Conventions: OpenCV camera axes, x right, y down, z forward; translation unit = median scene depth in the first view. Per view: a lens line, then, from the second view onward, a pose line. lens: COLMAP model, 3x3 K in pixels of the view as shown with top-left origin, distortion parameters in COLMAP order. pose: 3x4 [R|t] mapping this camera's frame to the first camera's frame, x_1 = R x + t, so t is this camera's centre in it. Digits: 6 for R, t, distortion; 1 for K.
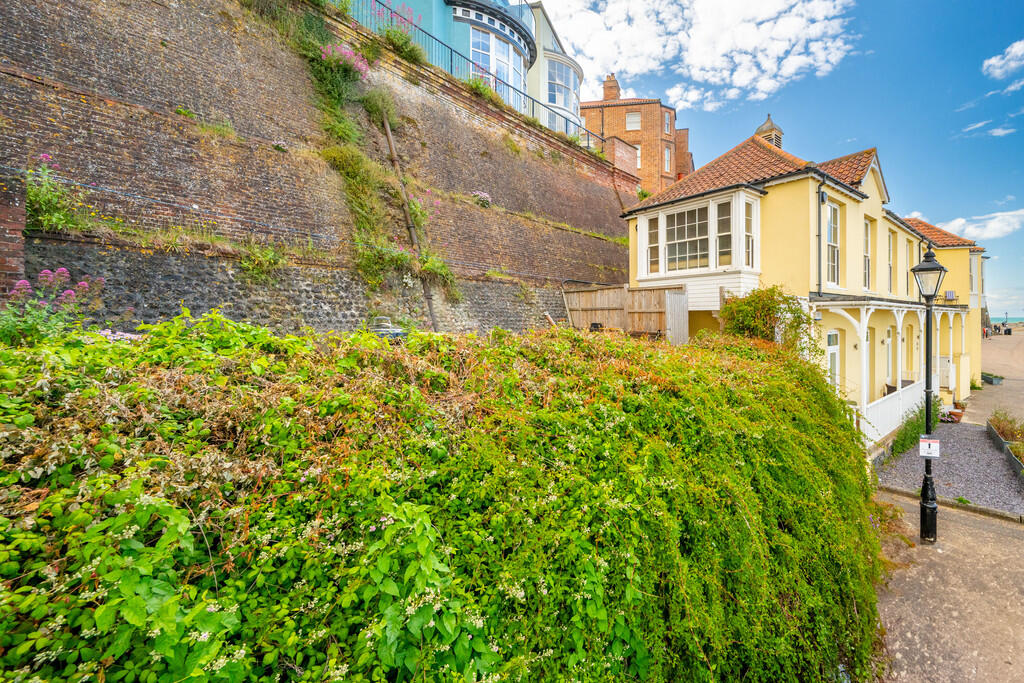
lens RADIAL K [[407.2, 0, 546.6], [0, 407.2, 306.5], [0, 0, 1]] dist [-0.007851, 0.000940]
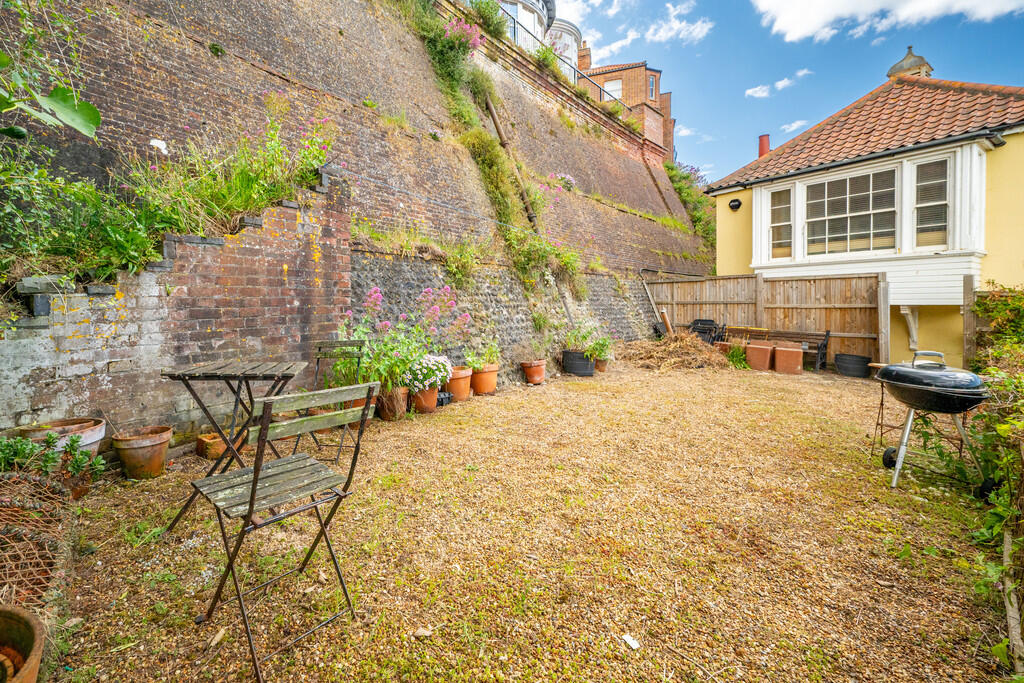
lens RADIAL K [[407.2, 0, 425.3], [0, 407.2, 308.1], [0, 0, 1]] dist [-0.007851, 0.000940]
pose [[0.976892, -0.008591, -0.213562, -0.277866], [0.015675, 0.999381, 0.031496, -0.019788], [0.213159, -0.034116, 0.976422, 0.050067]]
